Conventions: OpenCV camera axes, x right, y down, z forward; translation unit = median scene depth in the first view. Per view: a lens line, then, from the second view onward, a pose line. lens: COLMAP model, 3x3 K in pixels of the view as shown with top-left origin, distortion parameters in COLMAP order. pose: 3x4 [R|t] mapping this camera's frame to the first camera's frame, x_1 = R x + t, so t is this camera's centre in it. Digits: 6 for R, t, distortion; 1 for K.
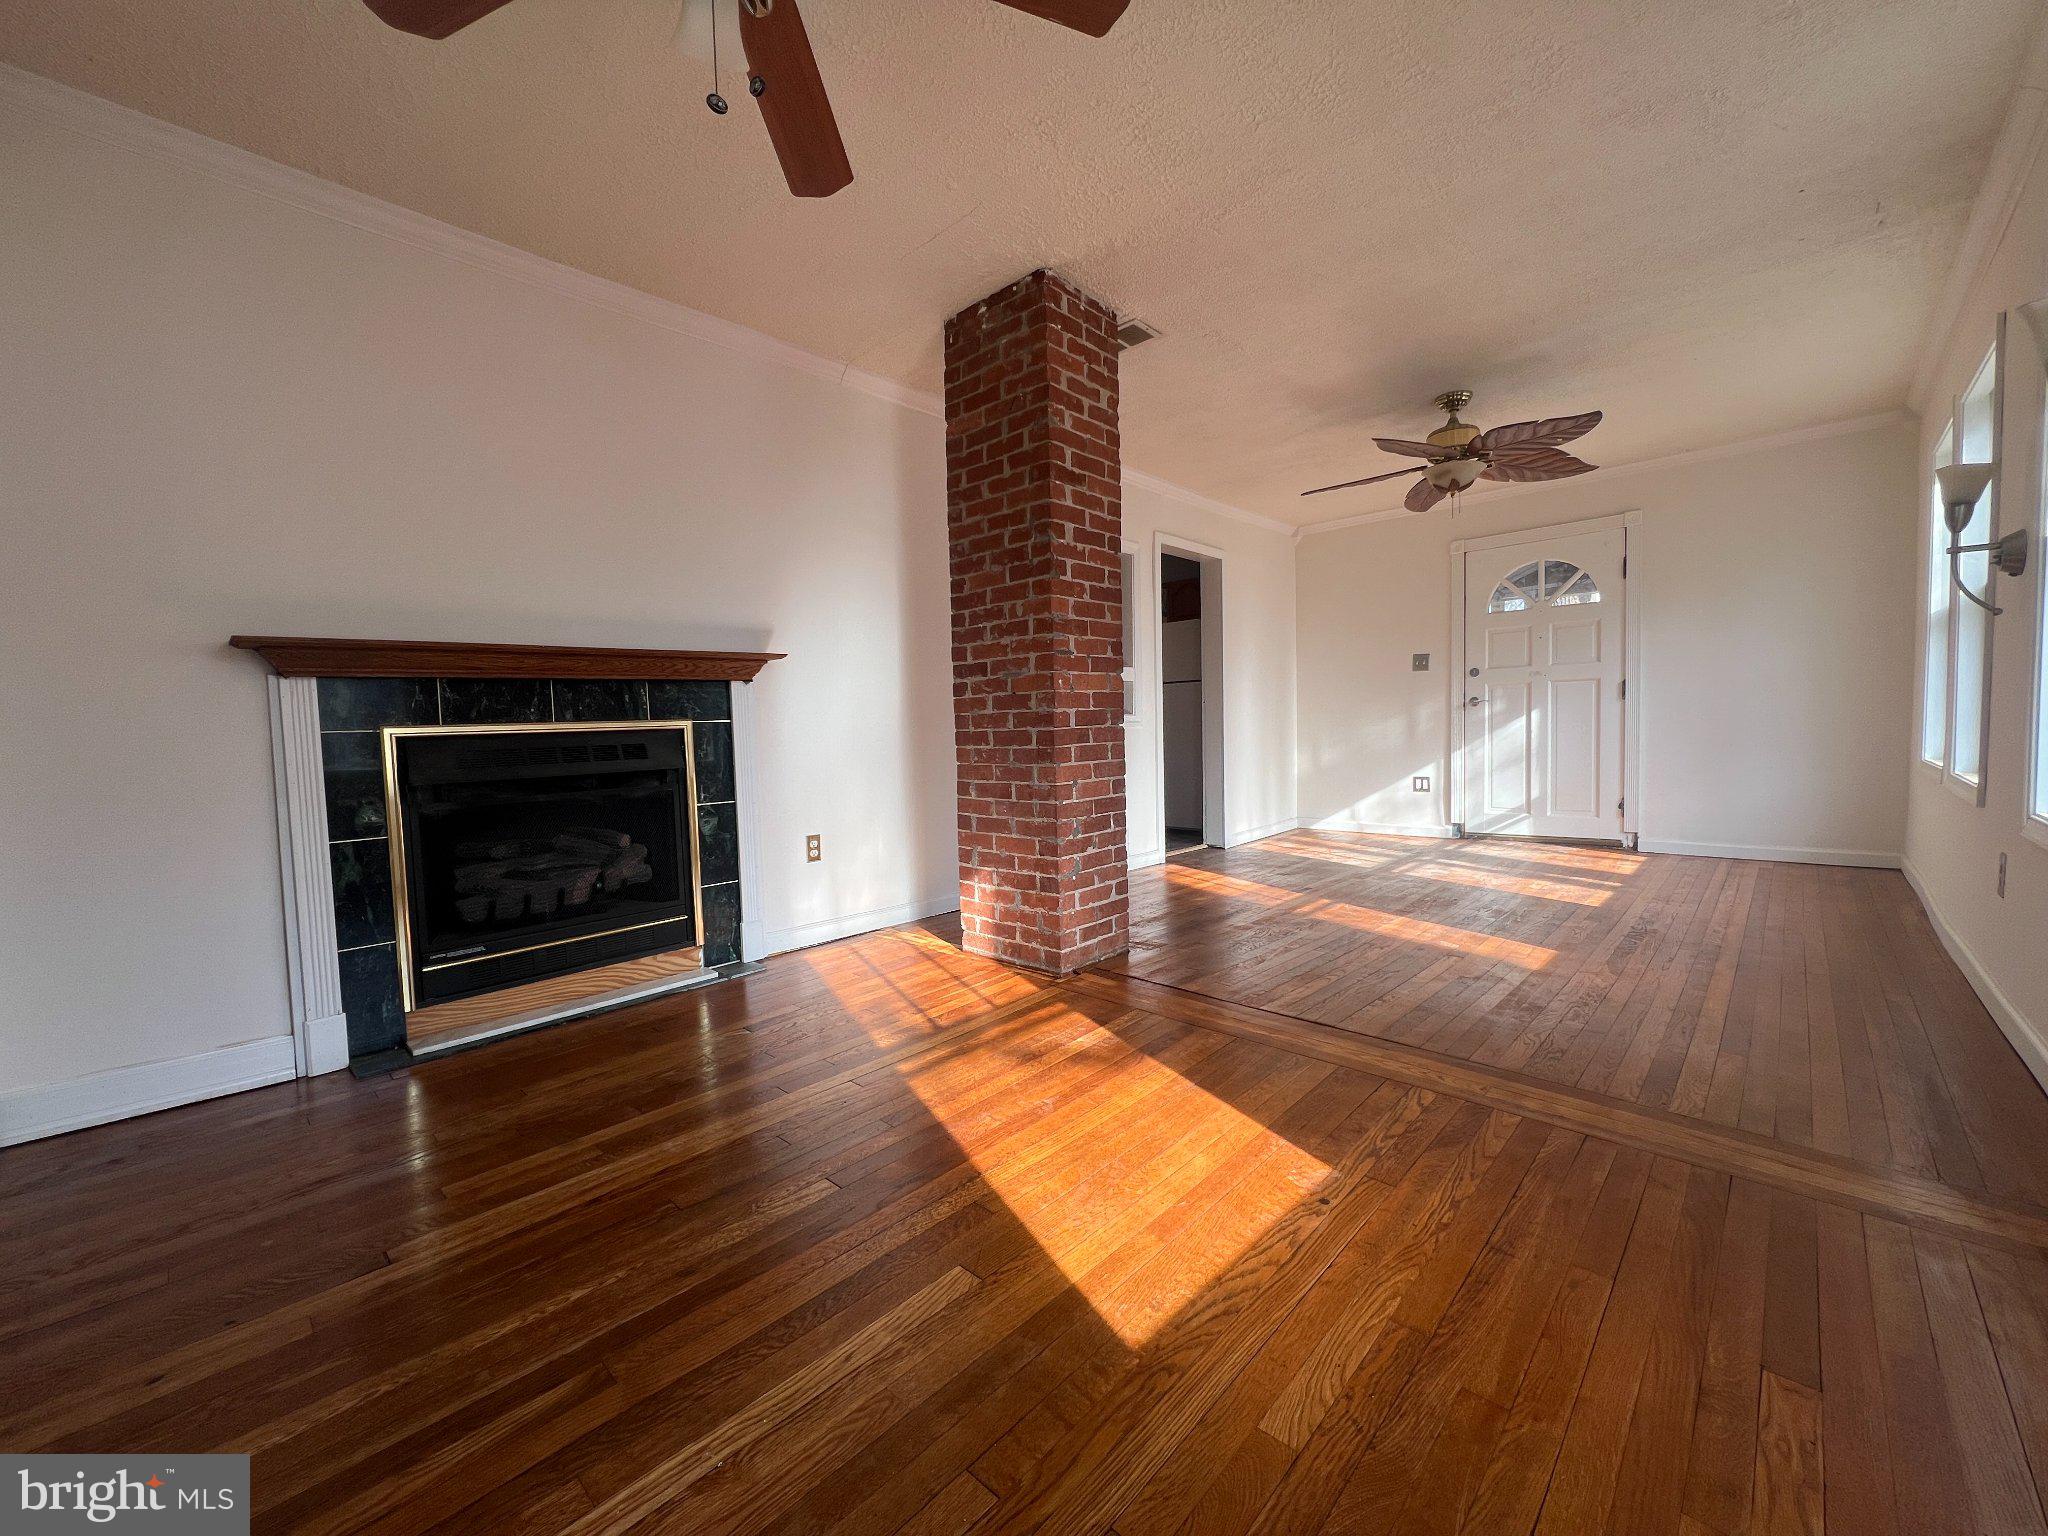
lens RADIAL K [[814.2, 0, 1023.4], [0, 814.2, 755.9], [0, 0, 1]] dist [0.000613, 0.000354]
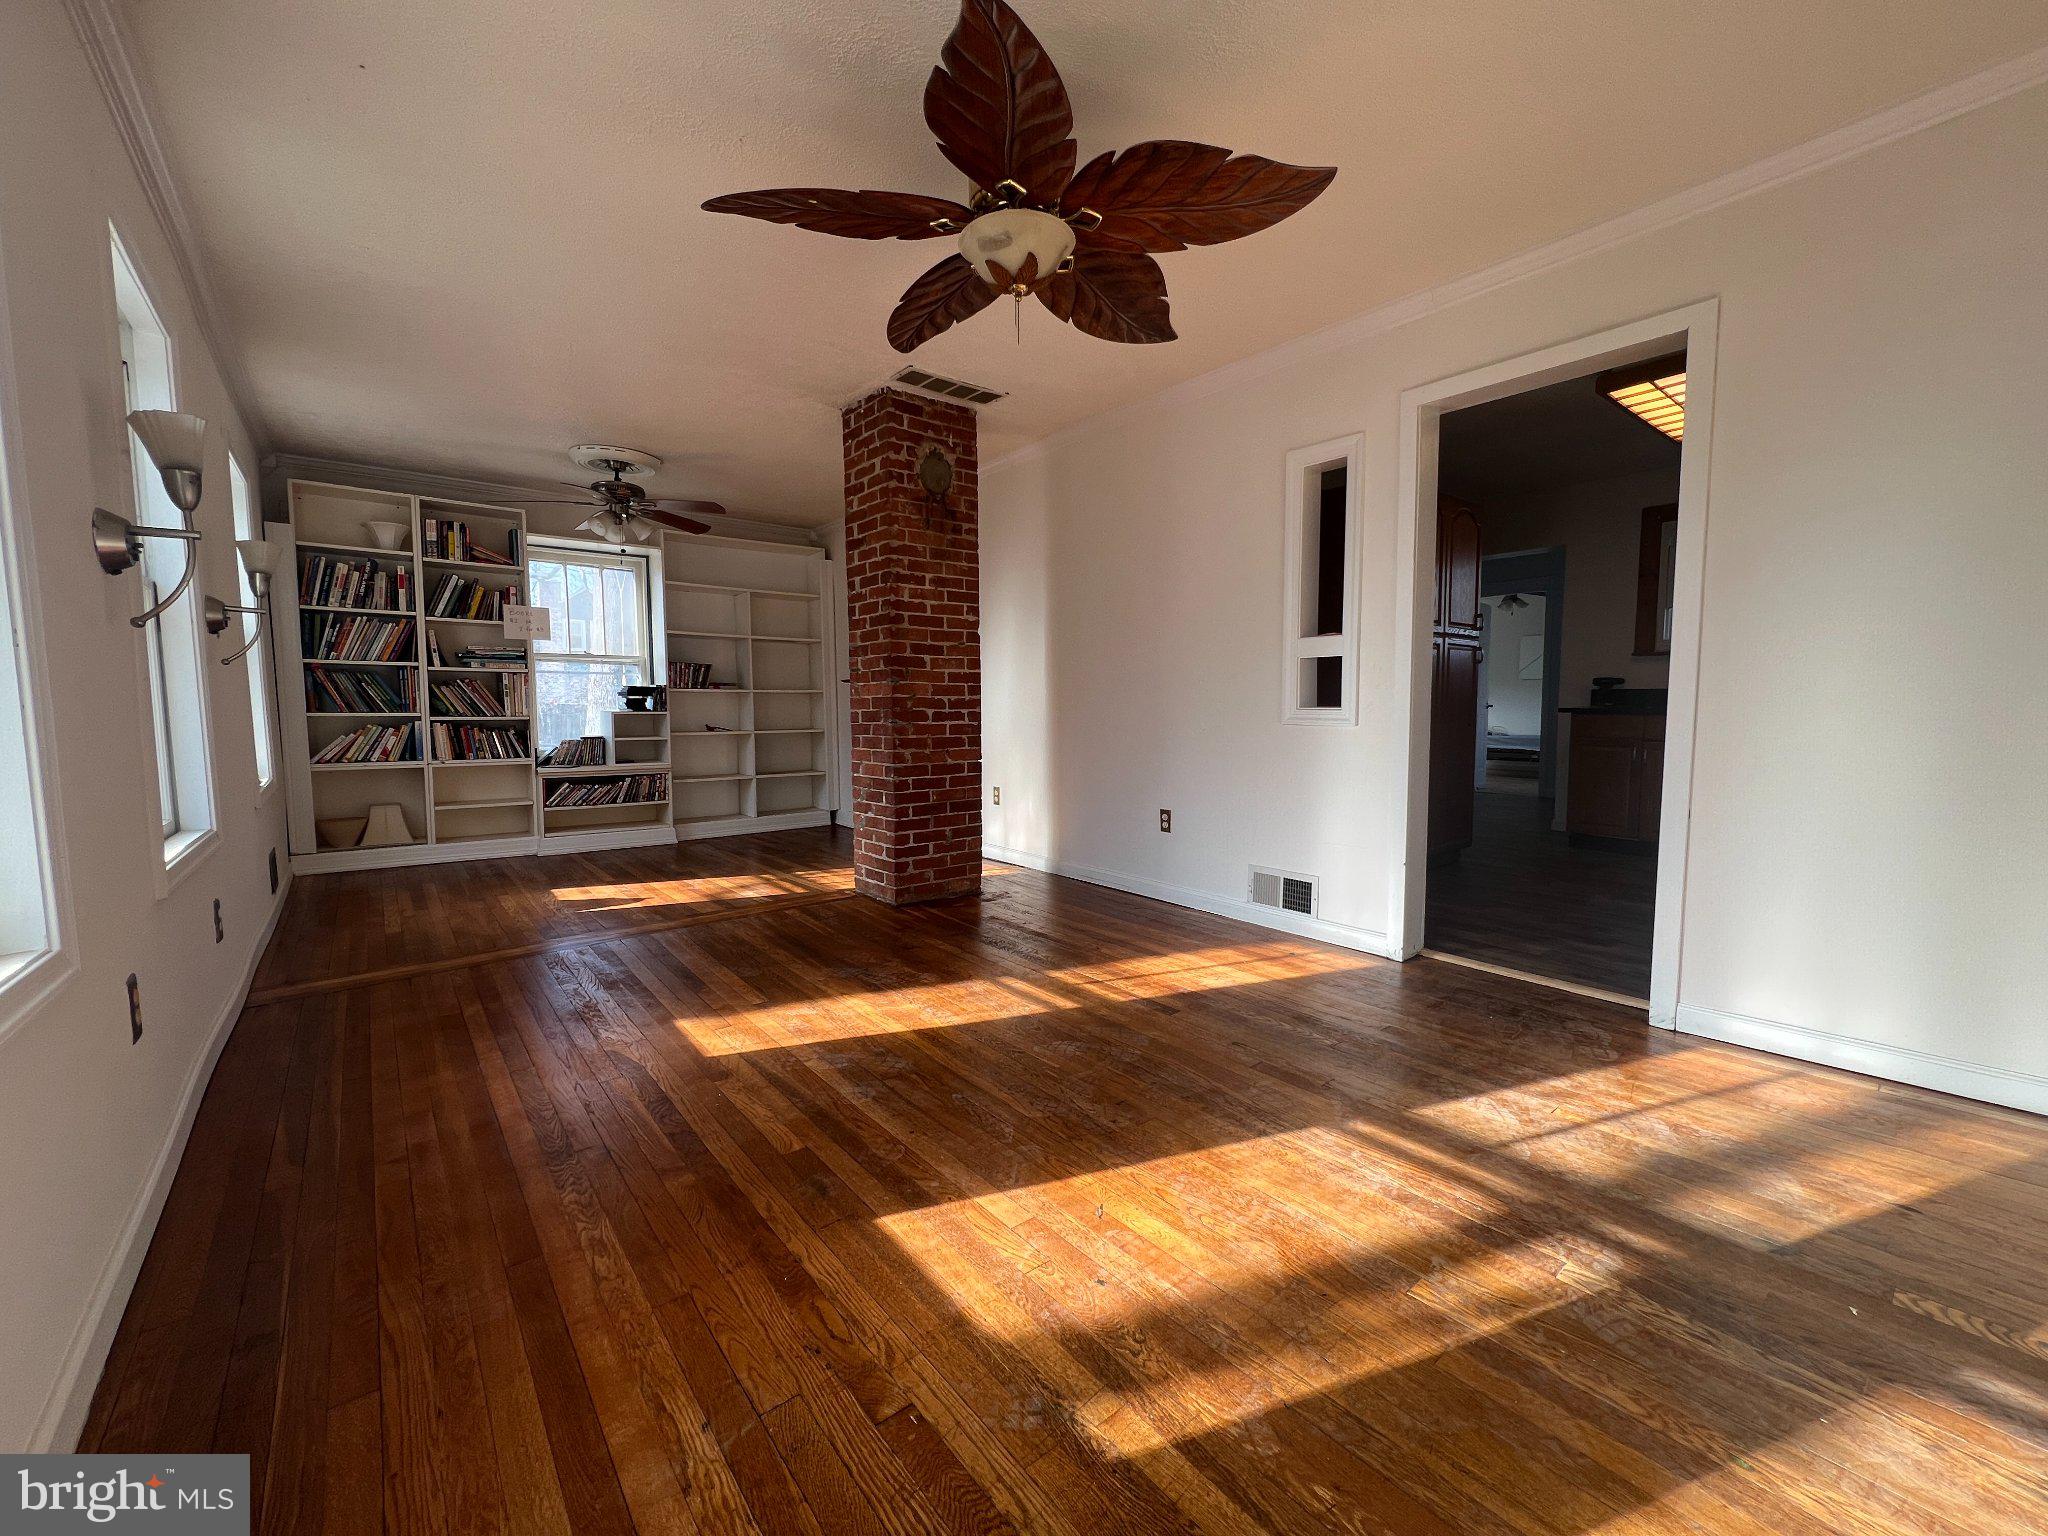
lens RADIAL K [[814.2, 0, 1022.5], [0, 814.2, 770.8], [0, 0, 1]] dist [0.000613, 0.000354]
pose [[-0.135869, 0.107032, -0.984928, 1.357363], [-0.048250, 0.992253, 0.114484, -0.121183], [0.989551, 0.063077, -0.129652, 1.403725]]
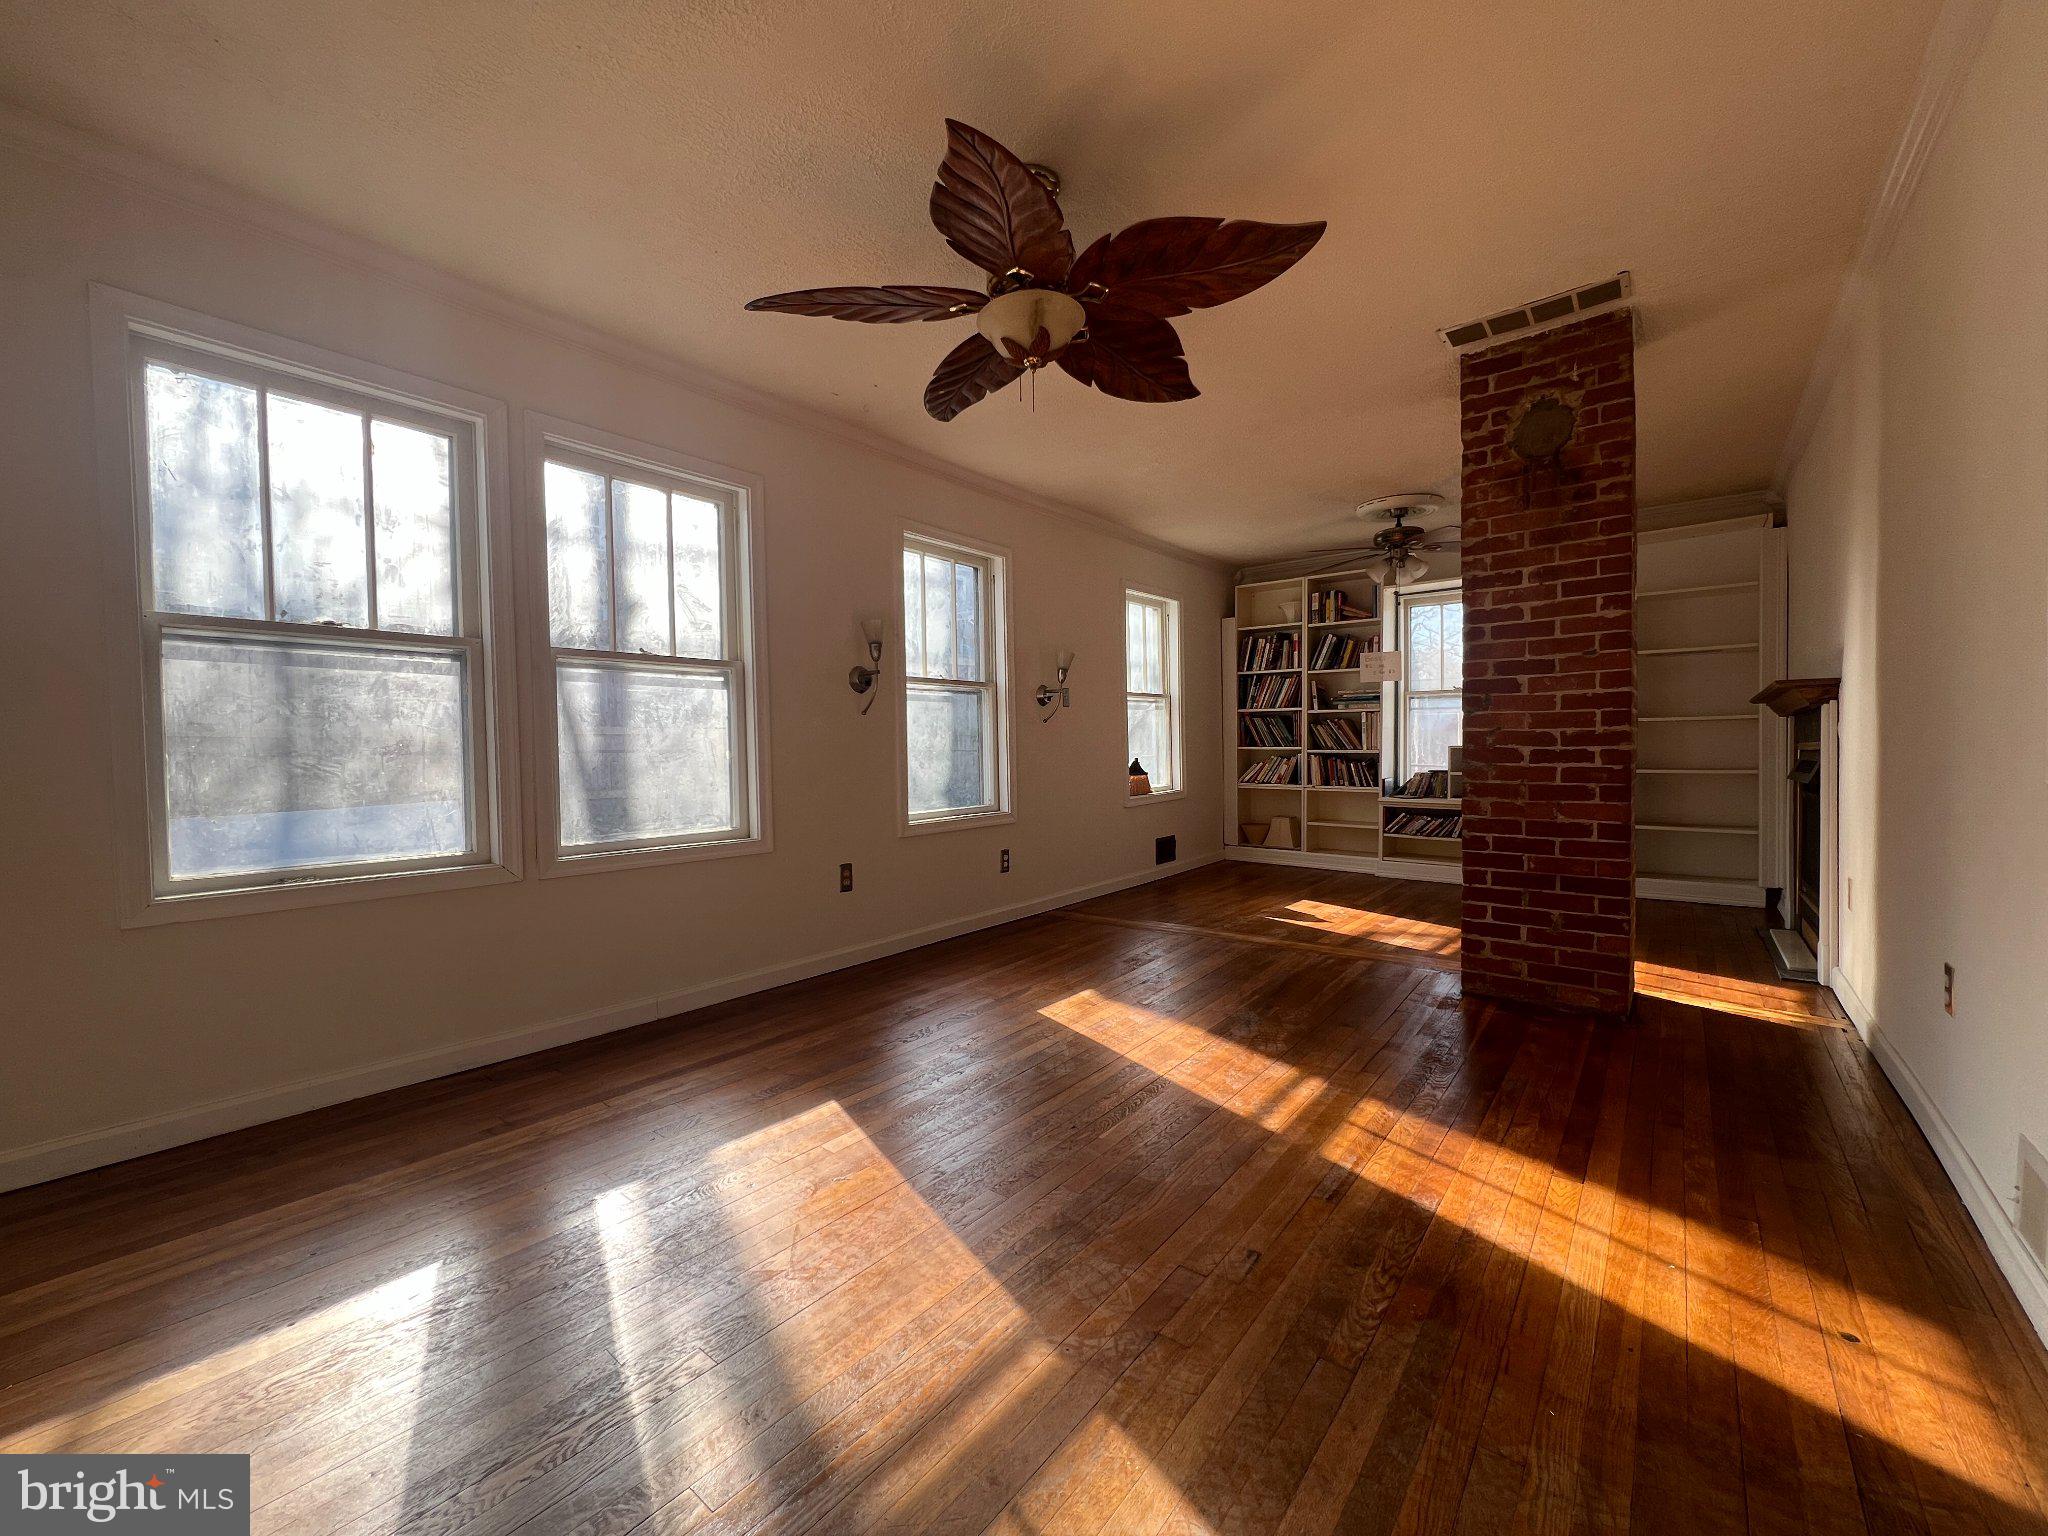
lens RADIAL K [[814.2, 0, 1024.5], [0, 814.2, 774.0], [0, 0, 1]] dist [0.000613, 0.000354]
pose [[-0.995929, 0.044691, -0.078281, 0.740742], [0.037287, 0.994910, 0.093615, -0.144424], [0.082066, 0.090315, -0.992526, 2.024756]]
